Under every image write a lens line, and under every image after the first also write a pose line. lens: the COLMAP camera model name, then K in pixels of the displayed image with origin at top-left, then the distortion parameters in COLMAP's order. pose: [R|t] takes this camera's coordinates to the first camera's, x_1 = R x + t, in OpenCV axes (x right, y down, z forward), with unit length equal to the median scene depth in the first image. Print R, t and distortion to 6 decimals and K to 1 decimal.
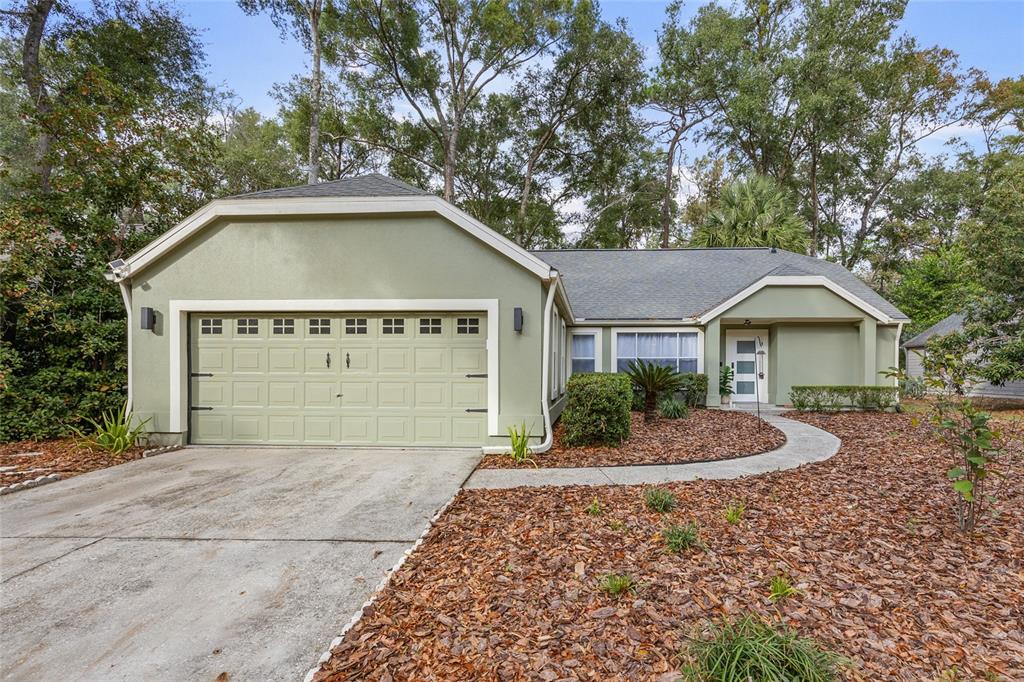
lens RADIAL K [[484.0, 0, 569.4], [0, 484.0, 379.8], [0, 0, 1]] dist [-0.009338, 0.002145]
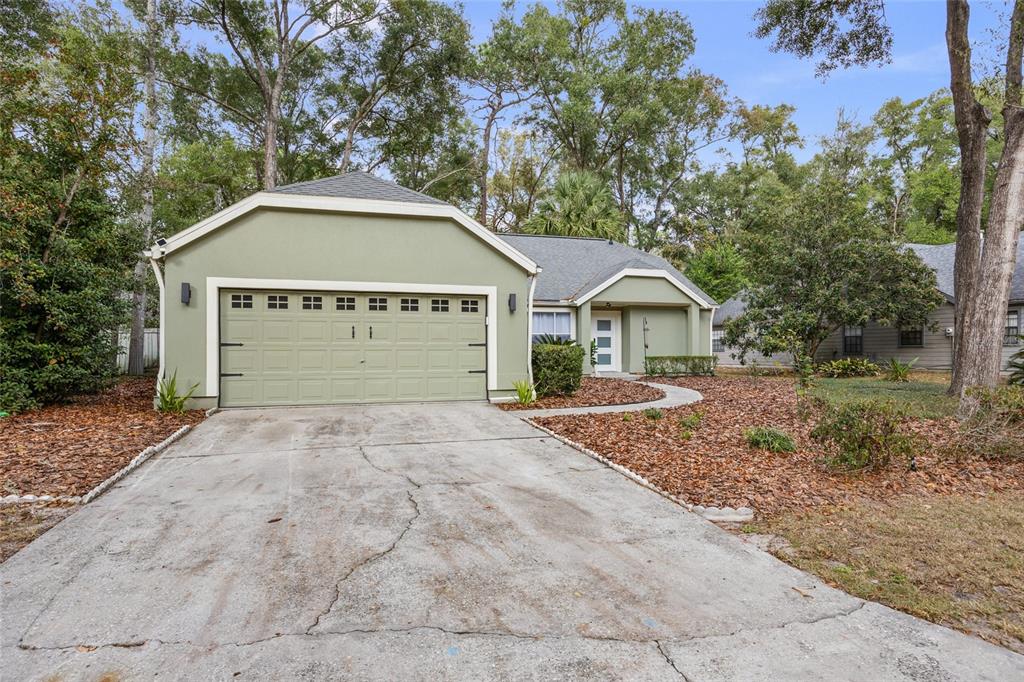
lens RADIAL K [[555.8, 0, 518.3], [0, 555.8, 354.8], [0, 0, 1]] dist [-0.020857, 0.006877]
pose [[0.941317, -0.006852, 0.337453, -0.573295], [0.011512, 0.999864, -0.011811, 0.036495], [-0.337326, 0.015002, 0.941268, -0.424686]]
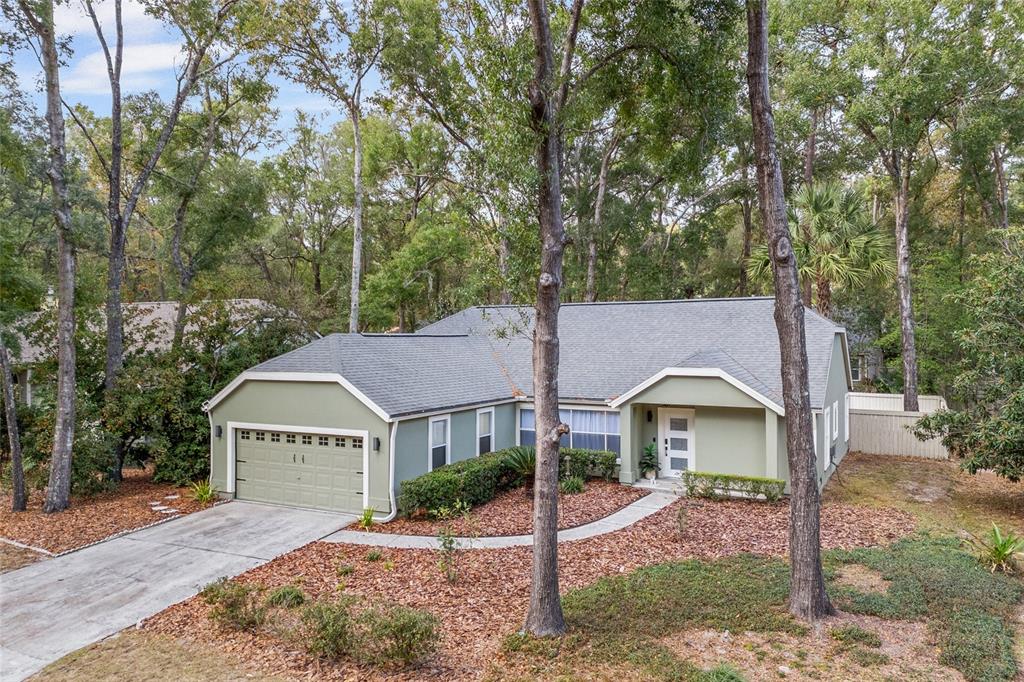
lens RADIAL K [[756.8, 0, 517.0], [0, 756.8, 344.1], [0, 0, 1]] dist [0.054278, -0.040053]
pose [[0.904331, -0.002203, -0.426827, 1.427829], [-0.000782, 0.999976, -0.006817, -0.438344], [0.426832, 0.006498, 0.904308, -1.181642]]
